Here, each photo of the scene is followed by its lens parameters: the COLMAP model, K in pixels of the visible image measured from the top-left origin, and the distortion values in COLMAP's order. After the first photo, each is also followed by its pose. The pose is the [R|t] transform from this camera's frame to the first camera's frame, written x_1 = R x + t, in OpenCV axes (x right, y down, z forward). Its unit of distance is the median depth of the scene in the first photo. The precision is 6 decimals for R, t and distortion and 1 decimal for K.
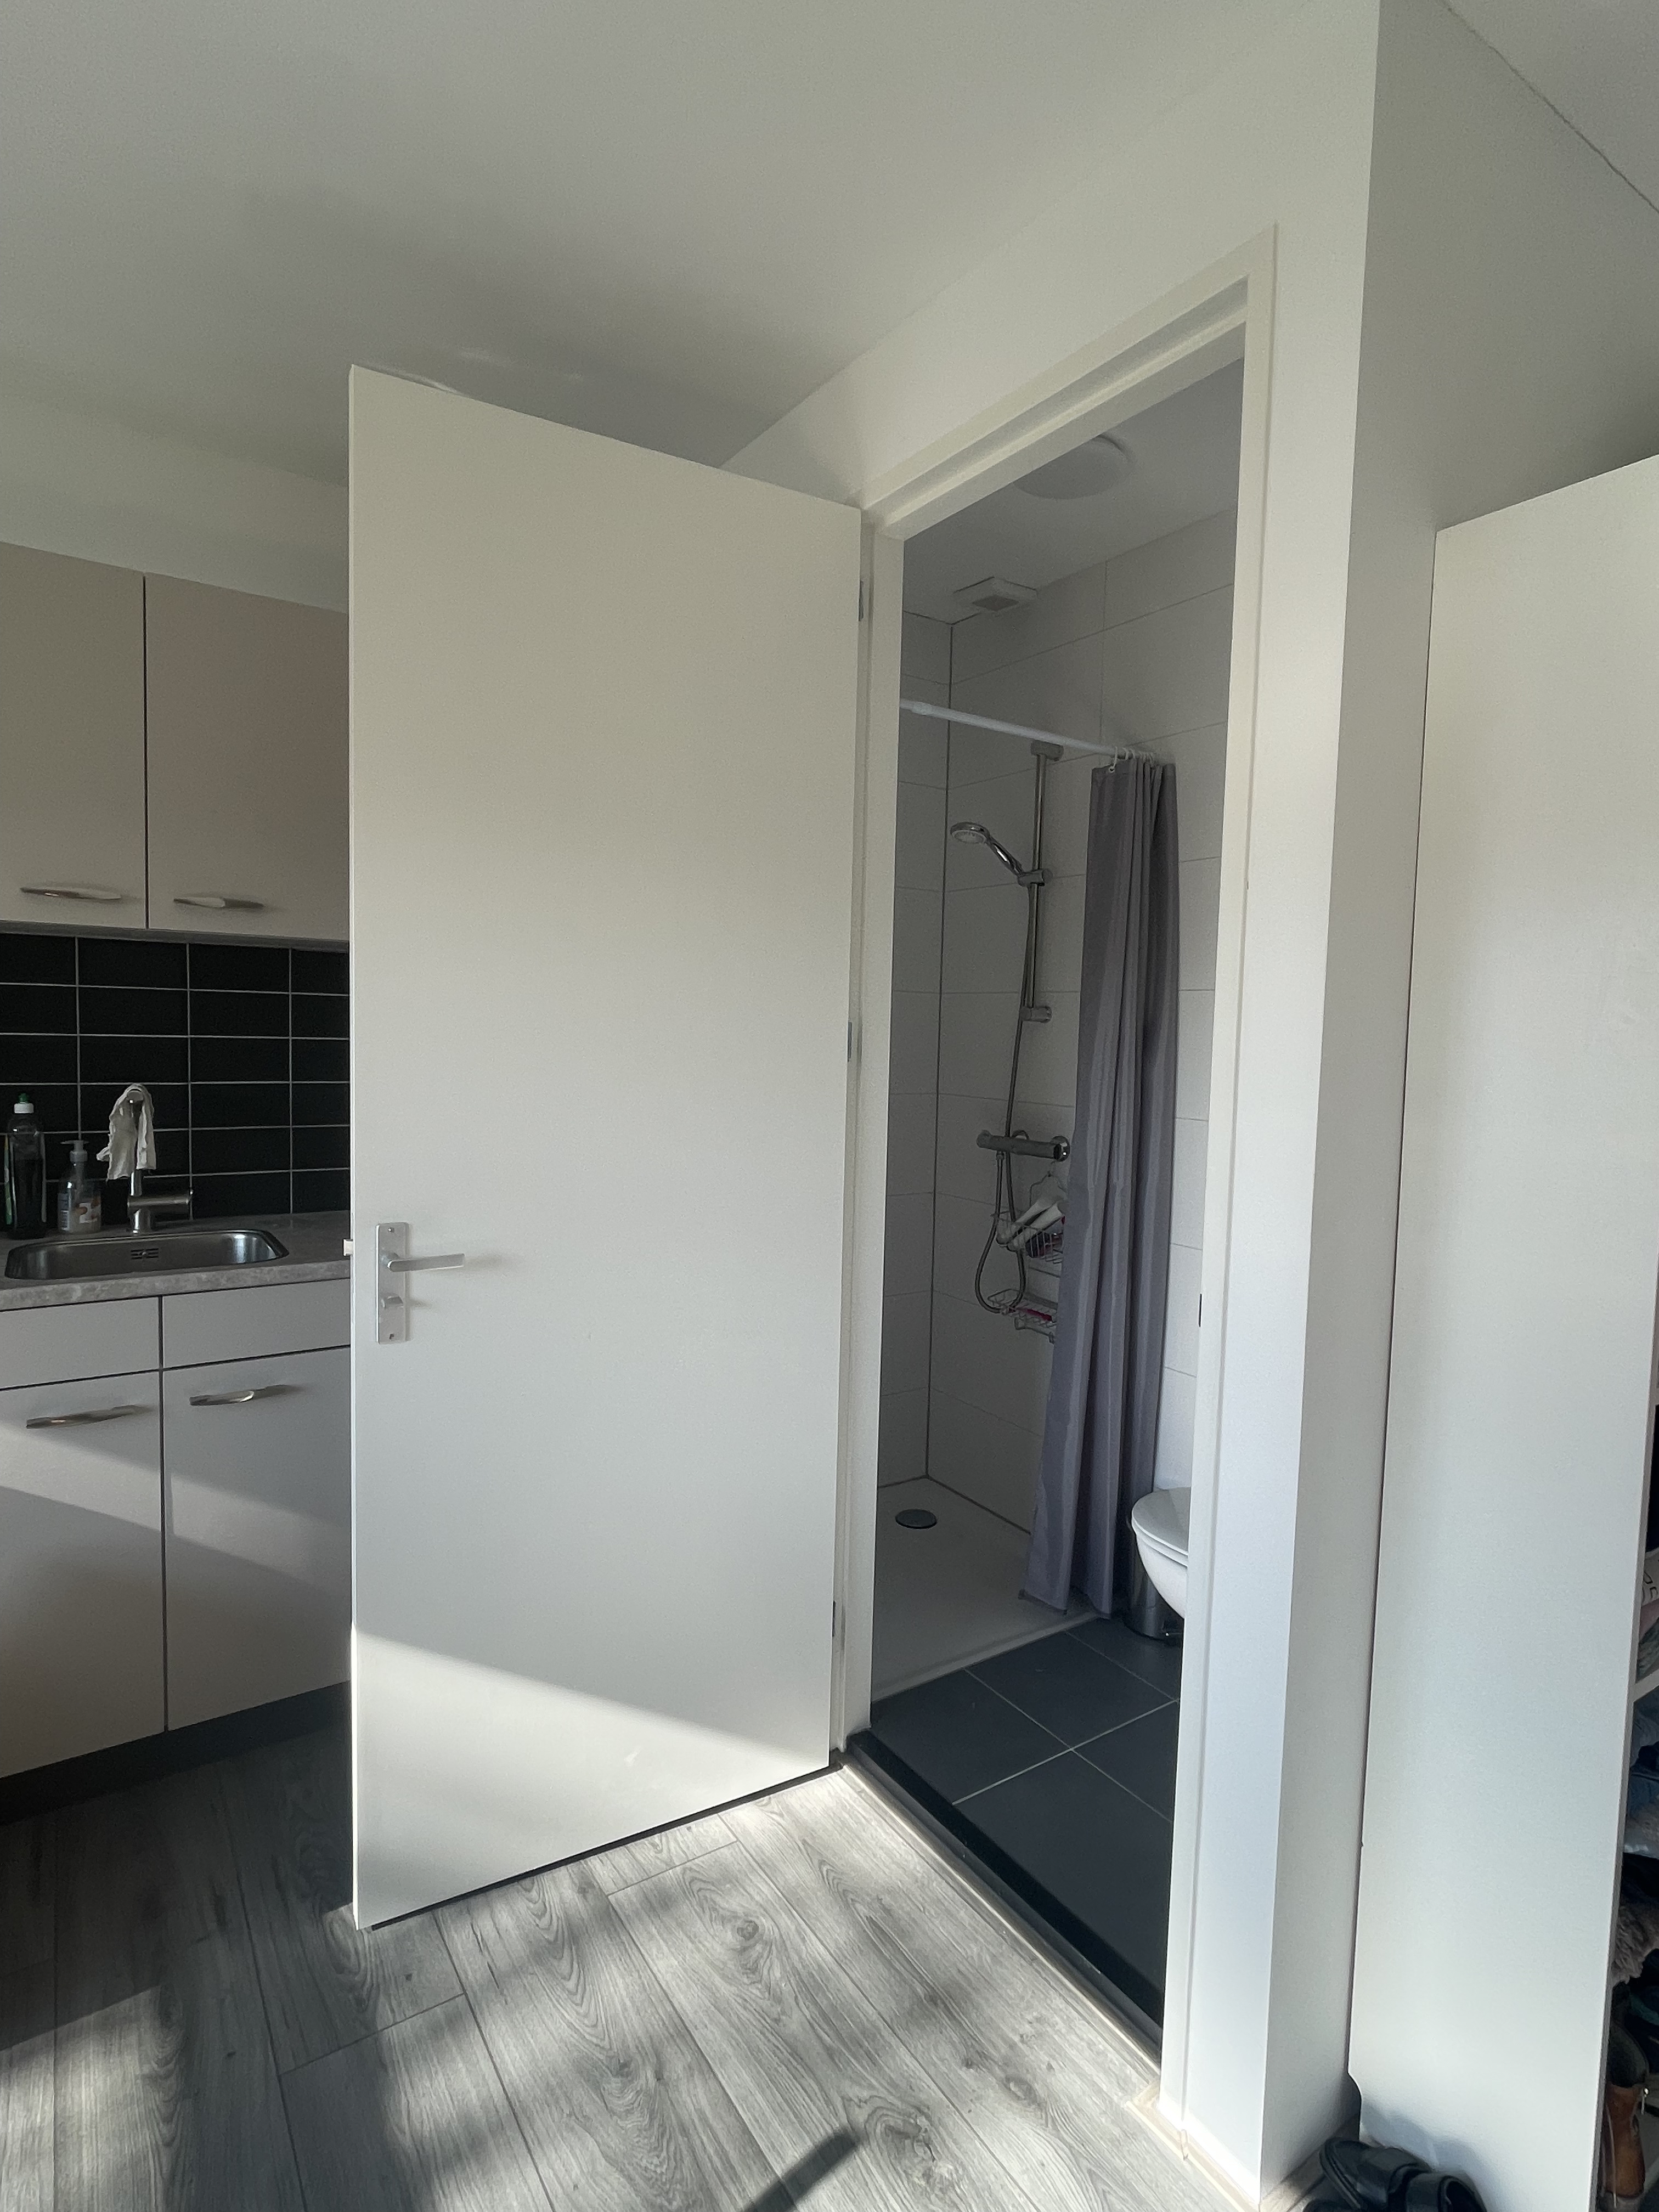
lens RADIAL K [[1148.1, 0, 829.5], [0, 1148.1, 1106.0], [0, 0, 1]] dist [0.003075, -0.000182]
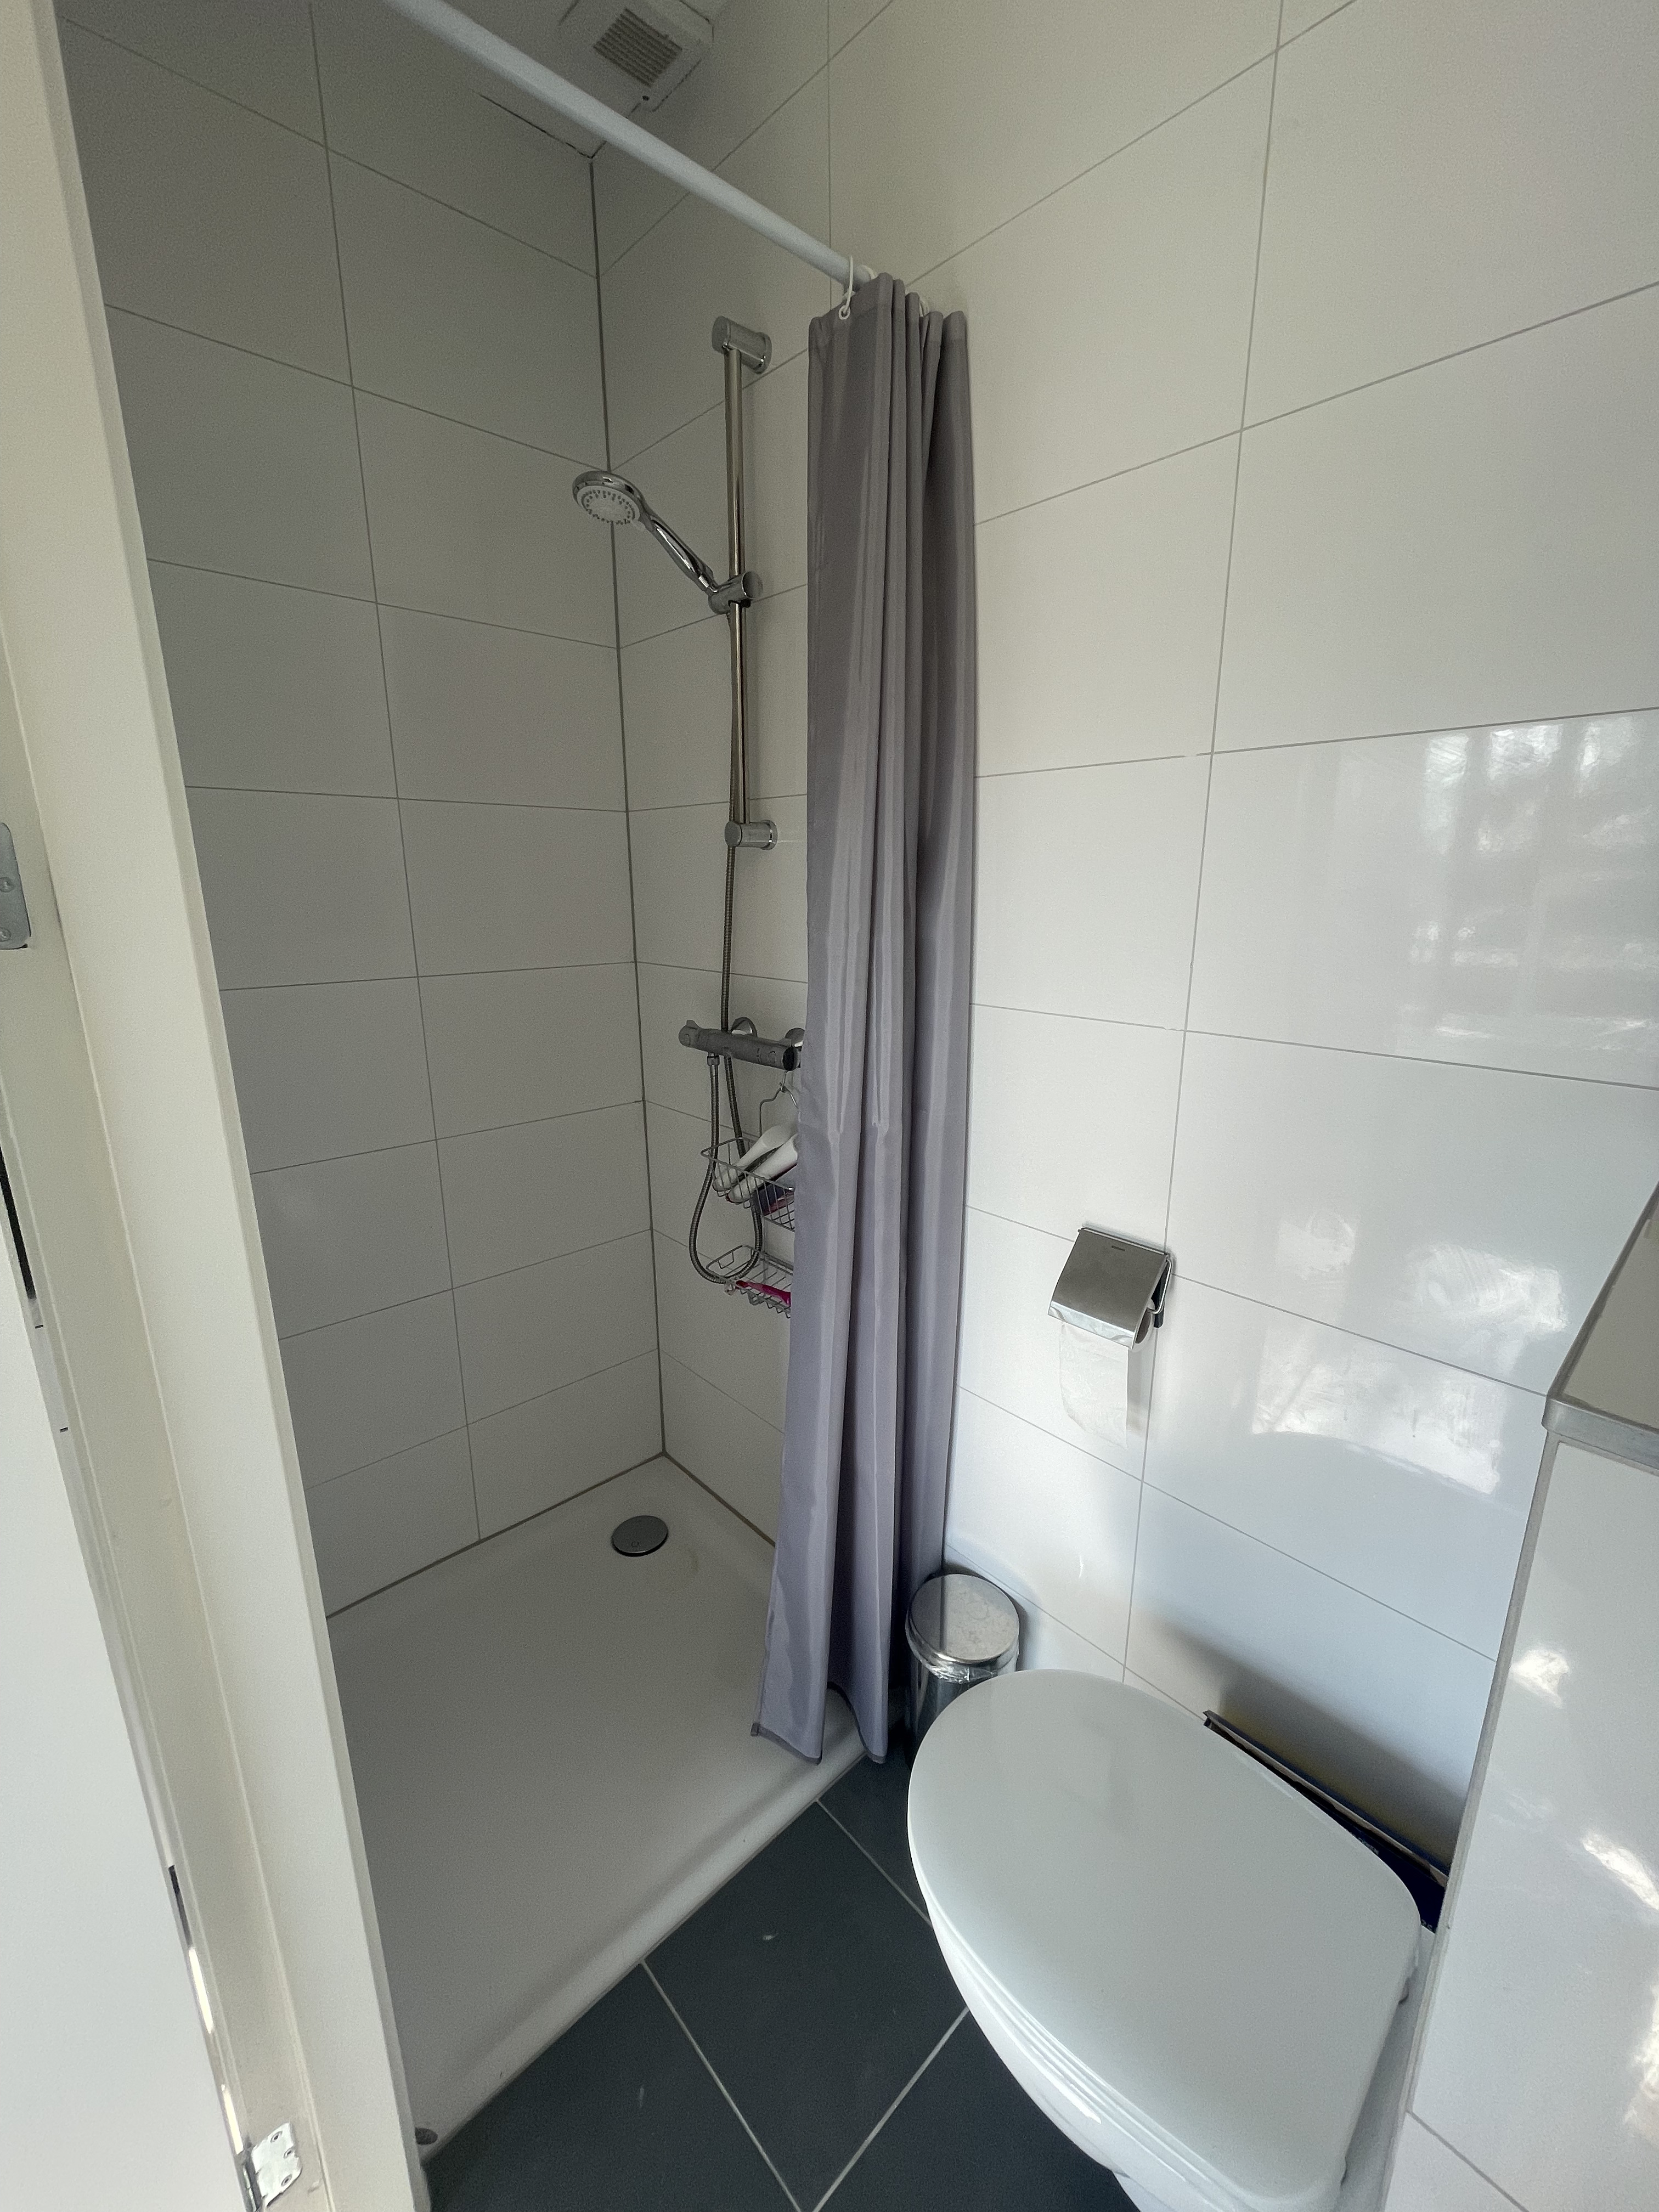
lens RADIAL K [[889.0, 0, 829.5], [0, 889.0, 1106.0], [0, 0, 1]] dist [-0.012704, -0.000068]
pose [[0.986479, -0.063725, 0.150991, 0.144882], [0.036182, 0.983258, 0.178592, -0.020556], [-0.159844, -0.170714, 0.972269, 0.518297]]
